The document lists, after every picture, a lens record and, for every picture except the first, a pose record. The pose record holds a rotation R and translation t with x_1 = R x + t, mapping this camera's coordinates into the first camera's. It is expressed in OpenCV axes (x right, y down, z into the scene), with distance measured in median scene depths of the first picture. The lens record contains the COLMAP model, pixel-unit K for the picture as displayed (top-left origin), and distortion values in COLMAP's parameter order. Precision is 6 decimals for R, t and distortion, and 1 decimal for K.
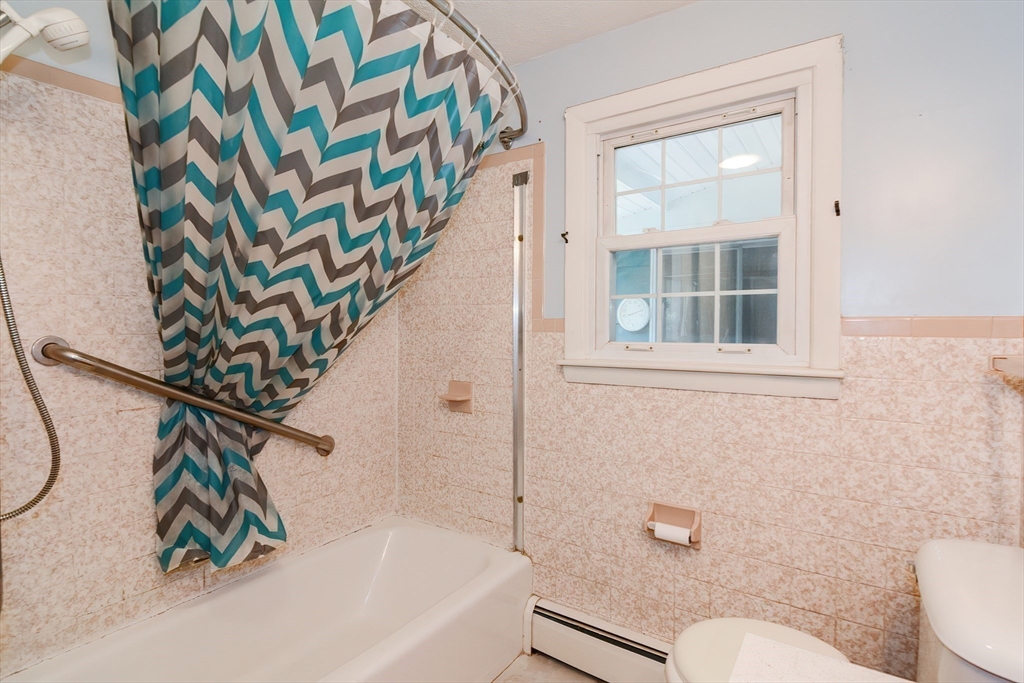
lens RADIAL K [[500.7, 0, 510.0], [0, 500.7, 336.8], [0, 0, 1]] dist [-0.001493, -0.007875]
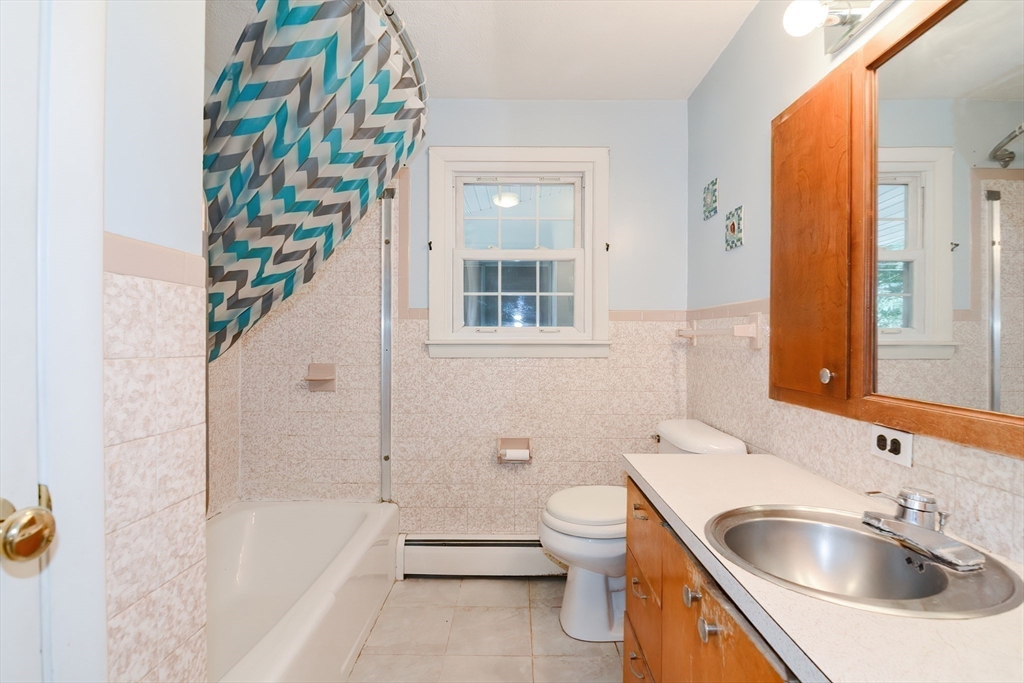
lens RADIAL K [[500.7, 0, 504.8], [0, 500.7, 341.5], [0, 0, 1]] dist [-0.001493, -0.007875]
pose [[0.829312, 0.001518, 0.558783, -0.454812], [0.006729, 0.999897, -0.012703, 0.067030], [-0.558745, 0.014295, 0.829217, -0.177151]]
